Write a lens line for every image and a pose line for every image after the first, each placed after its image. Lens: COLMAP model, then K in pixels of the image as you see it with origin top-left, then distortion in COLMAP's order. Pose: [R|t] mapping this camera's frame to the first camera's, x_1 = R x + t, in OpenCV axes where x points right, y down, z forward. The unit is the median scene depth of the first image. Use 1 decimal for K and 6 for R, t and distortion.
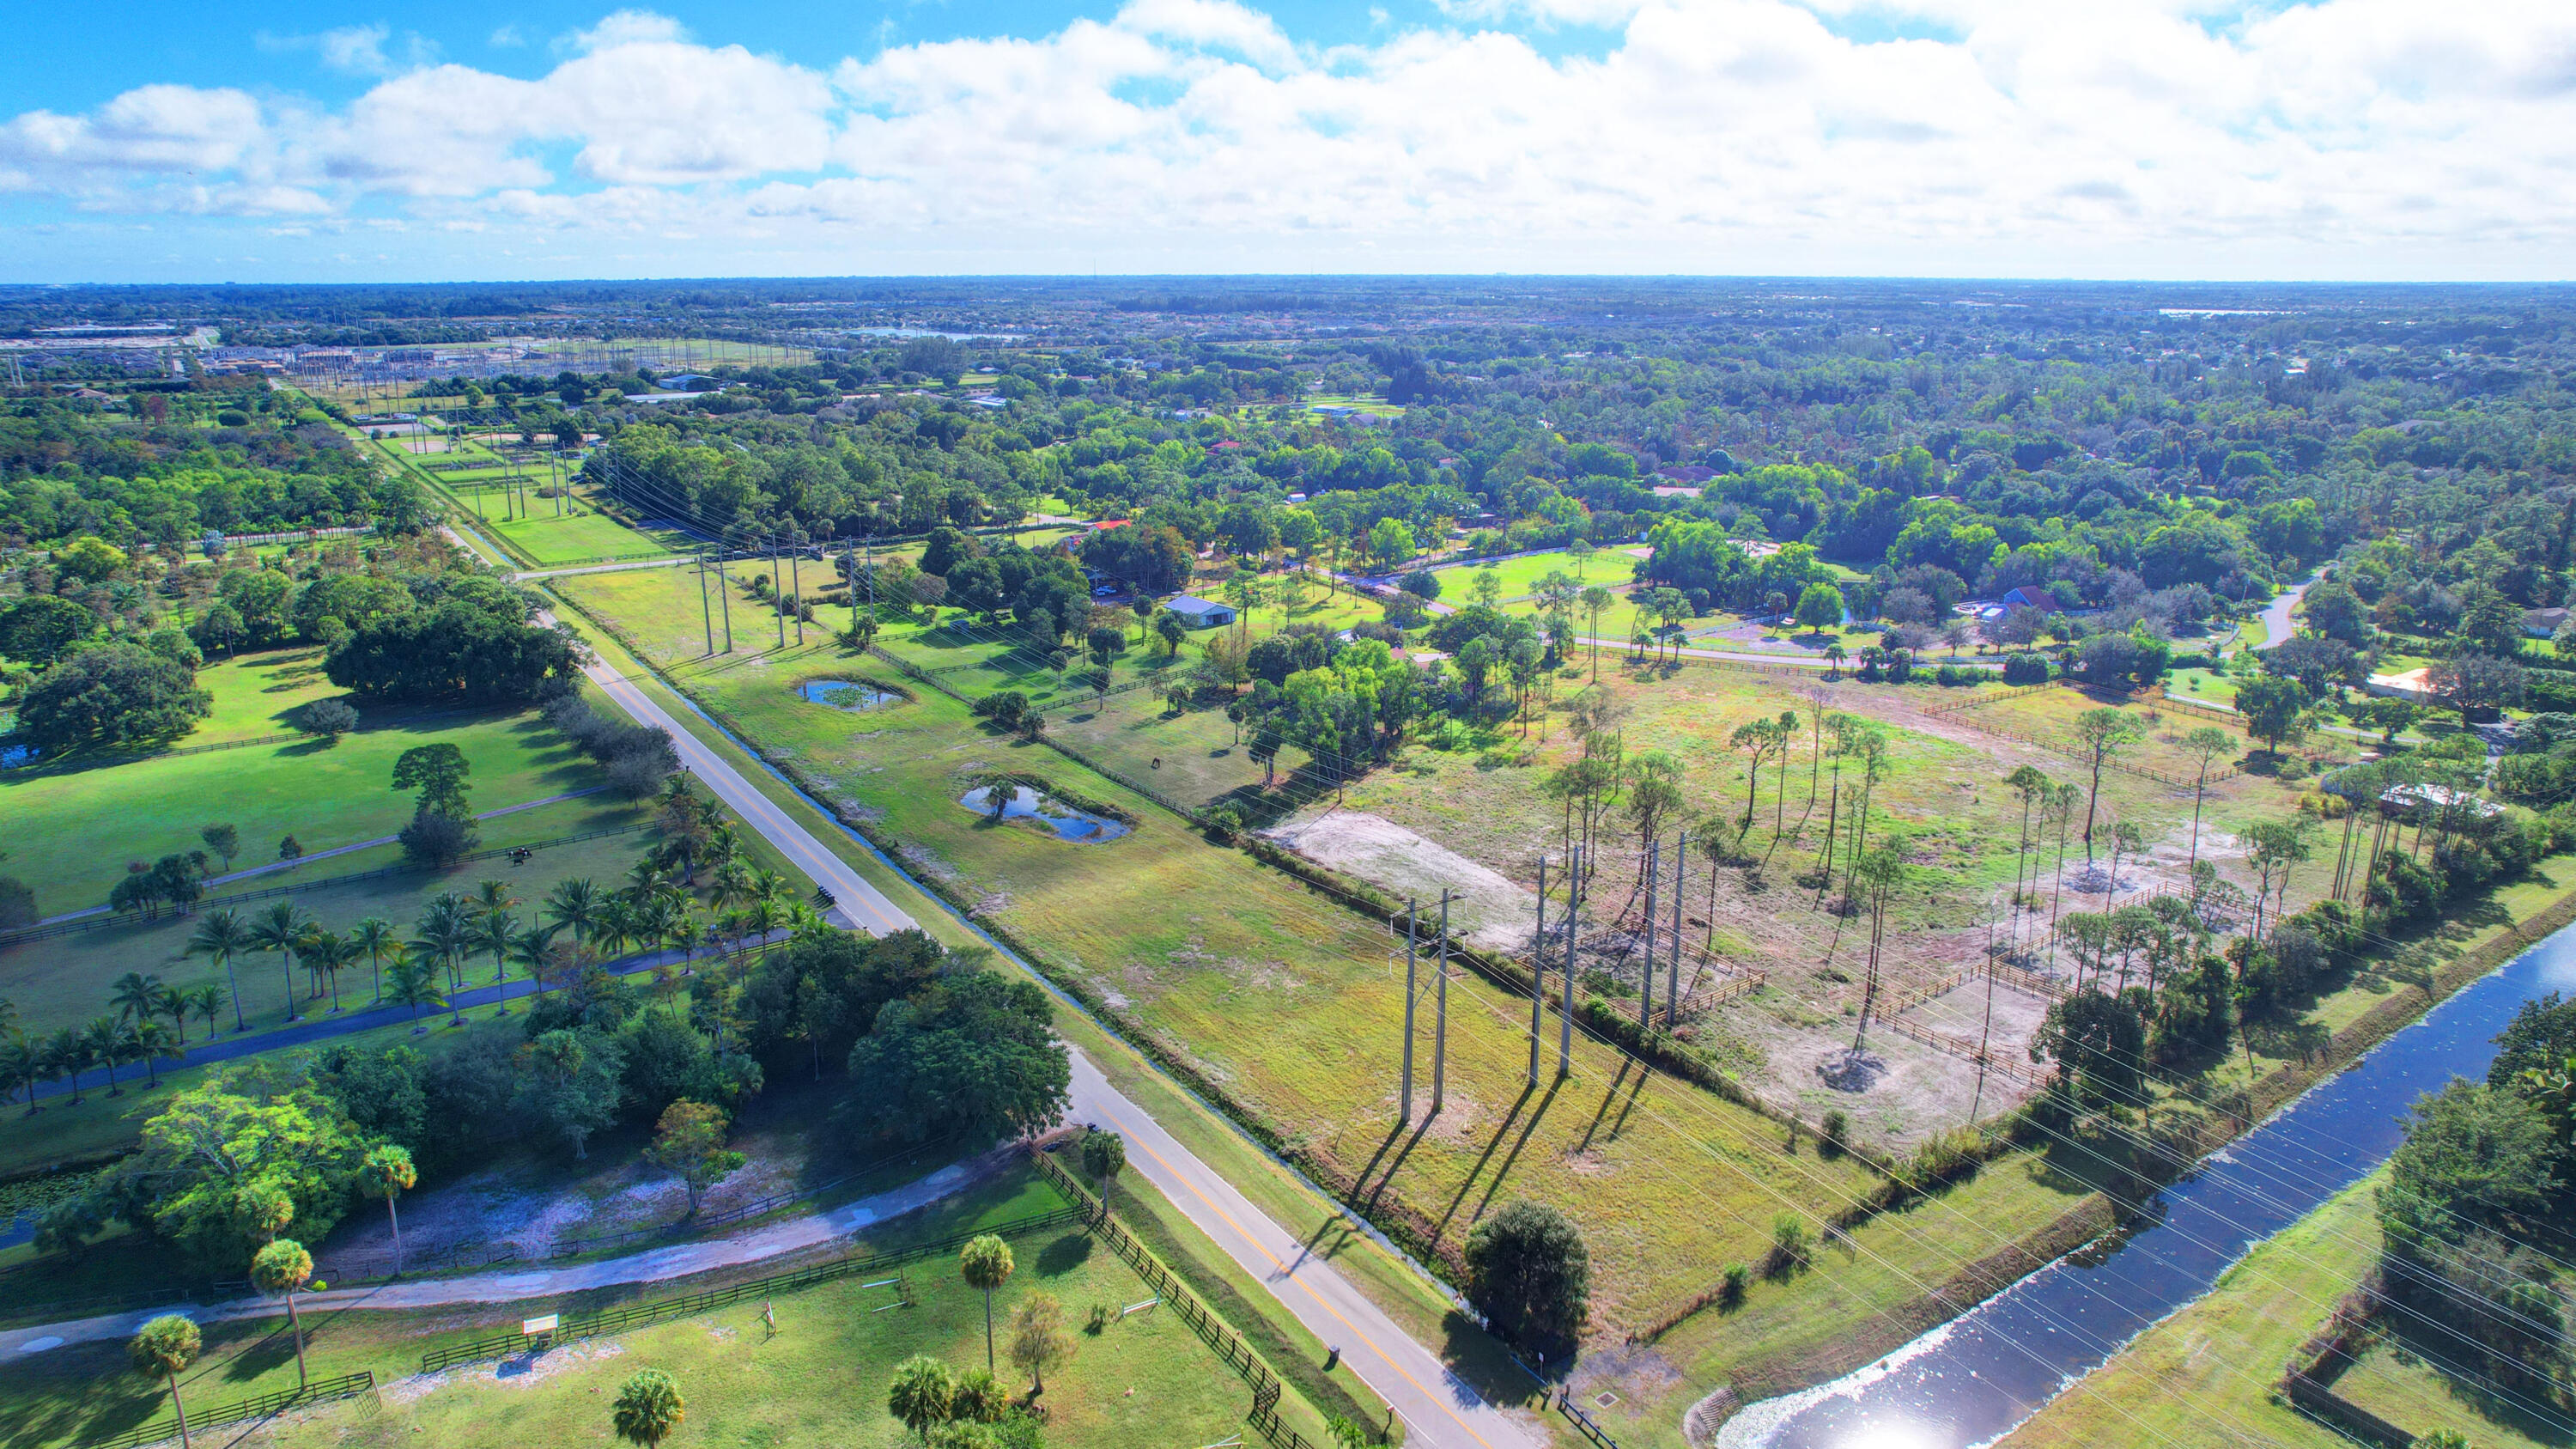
lens RADIAL K [[1607.0, 0, 1287.6], [0, 1607.0, 735.5], [0, 0, 1]] dist [-0.061874, 0.052393]
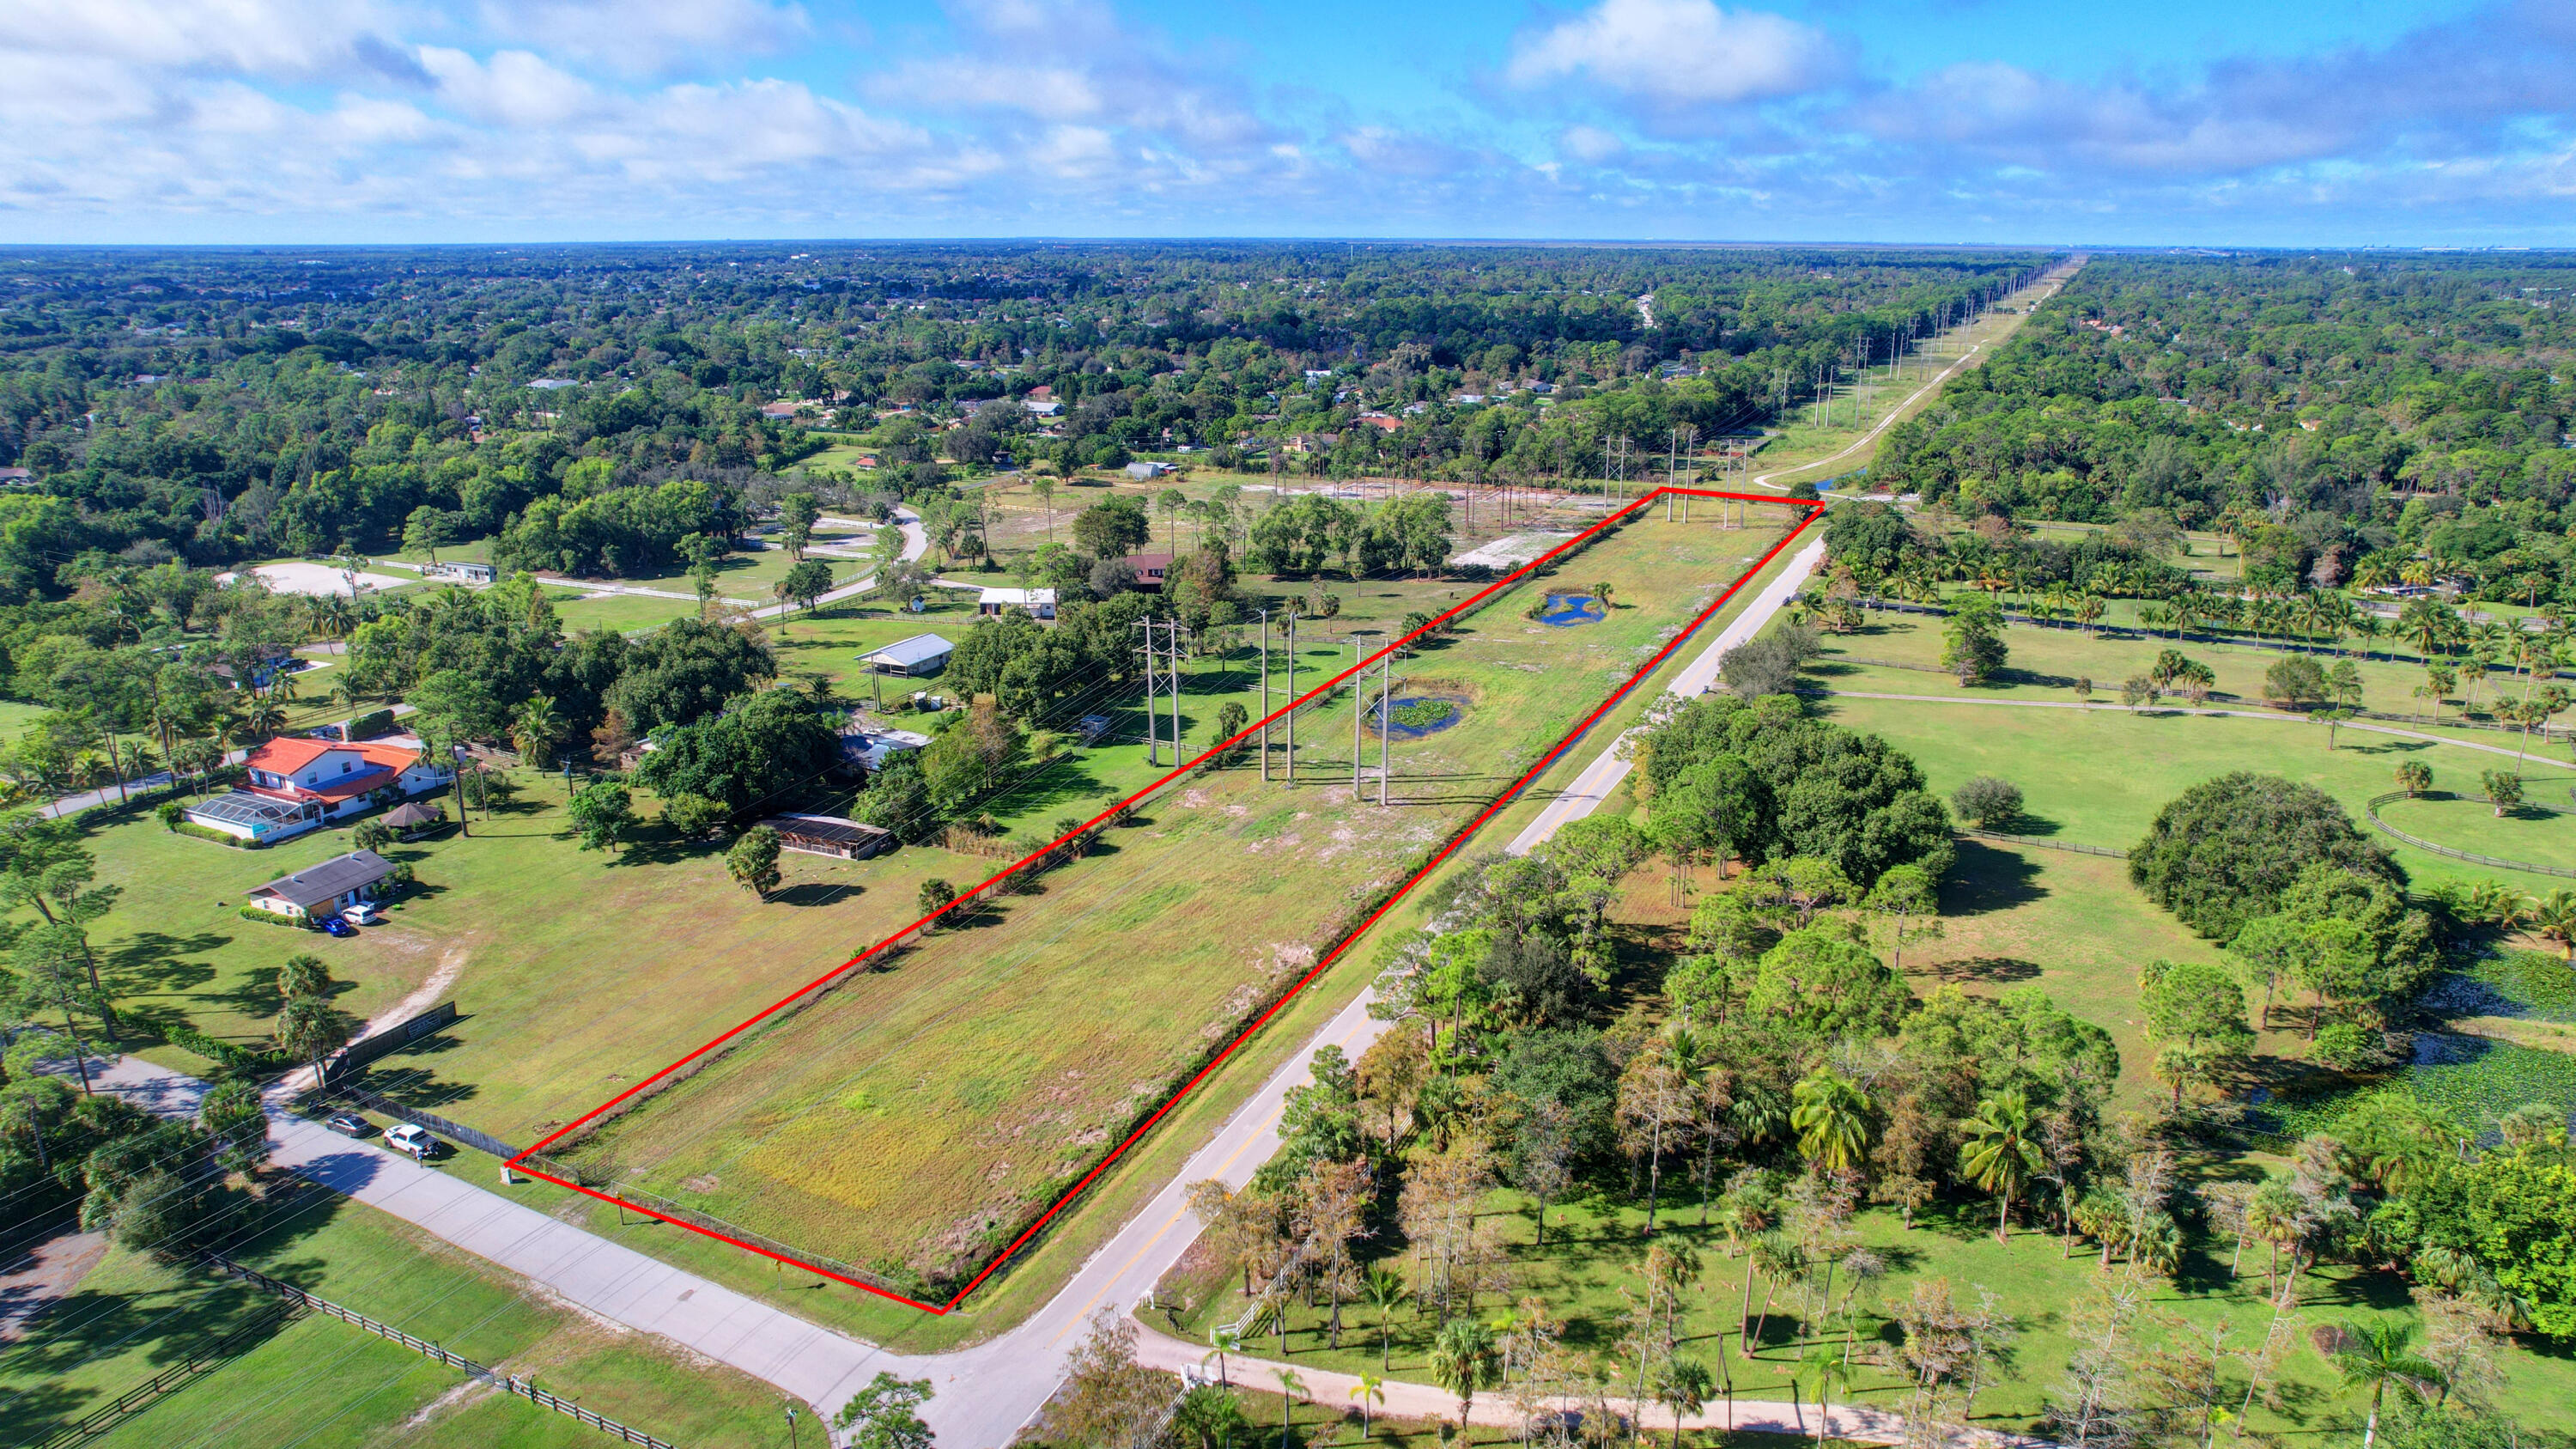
lens RADIAL K [[1620.0, 0, 1286.5], [0, 1620.0, 764.2], [0, 0, 1]] dist [-0.067373, 0.054539]
pose [[-0.482350, -0.275642, 0.831481, -1.003329], [0.245171, 0.868786, 0.430235, -0.403913], [-0.840970, 0.411378, -0.351479, 1.444565]]
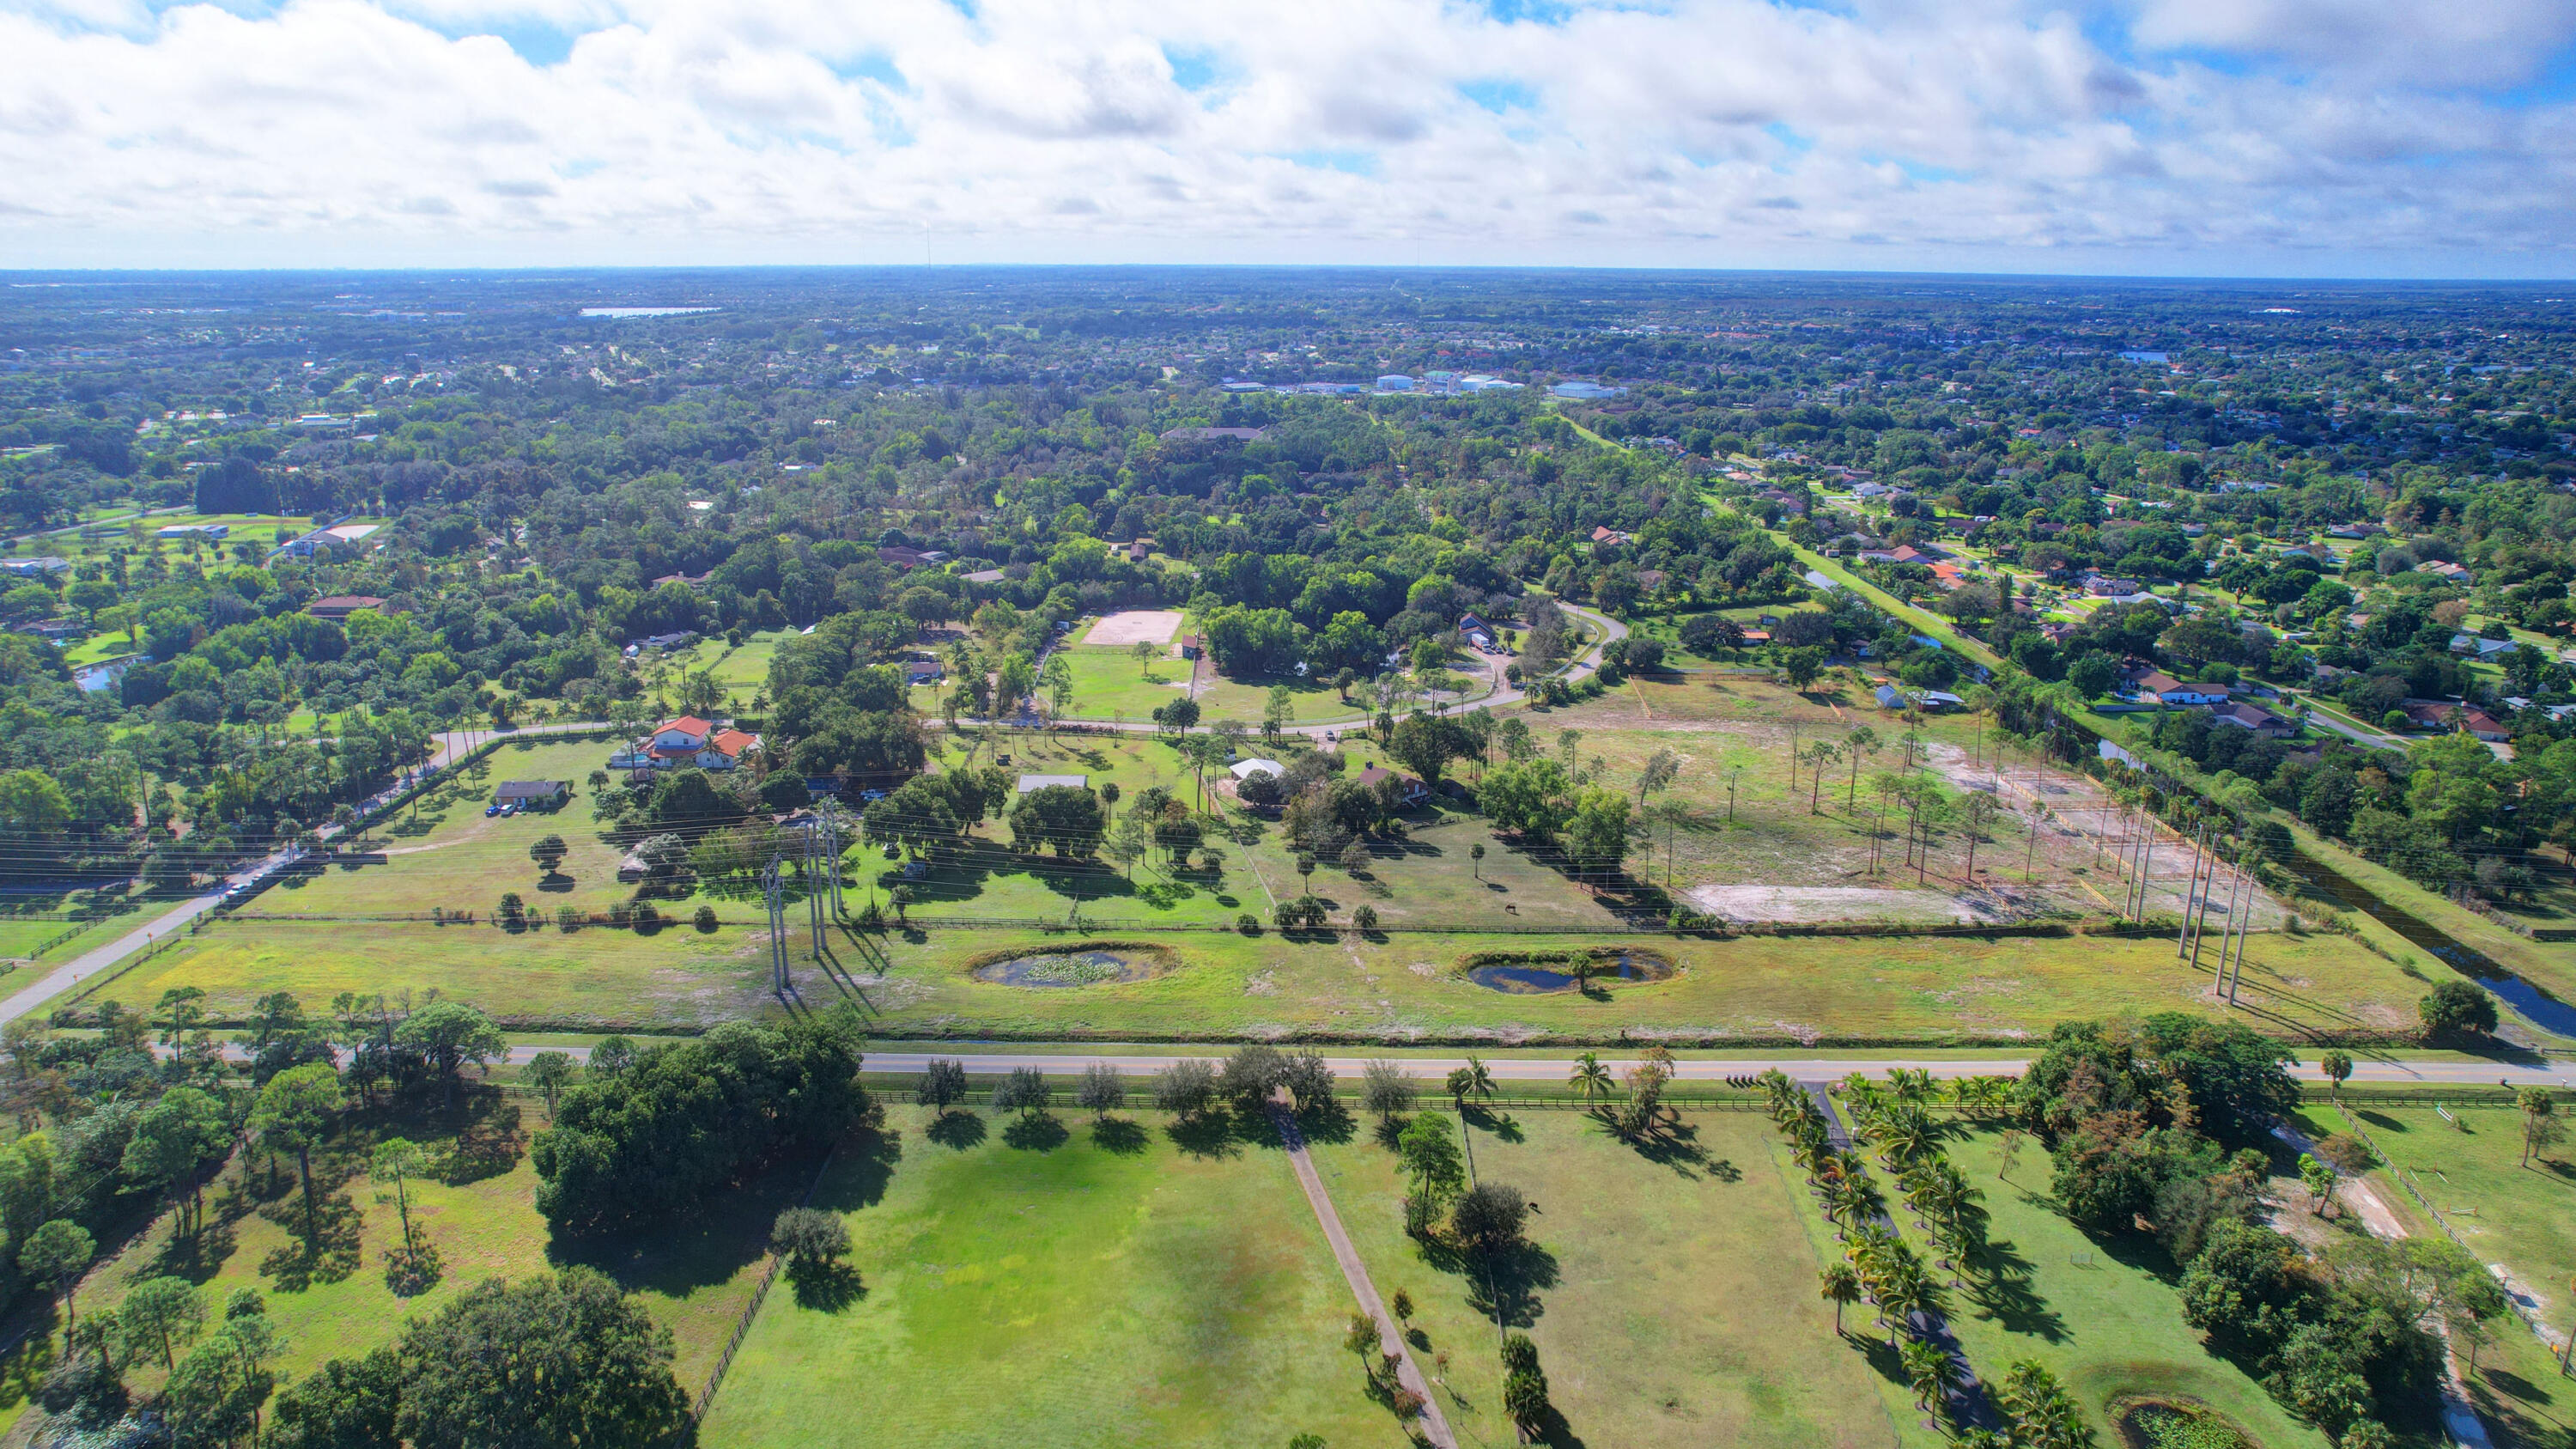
lens RADIAL K [[1620.0, 0, 1286.5], [0, 1620.0, 764.2], [0, 0, 1]] dist [-0.067373, 0.054539]
pose [[0.586212, -0.243146, 0.772810, -0.910132], [0.226895, 0.965000, 0.131503, -0.236018], [-0.777736, 0.098258, 0.620864, 0.368202]]
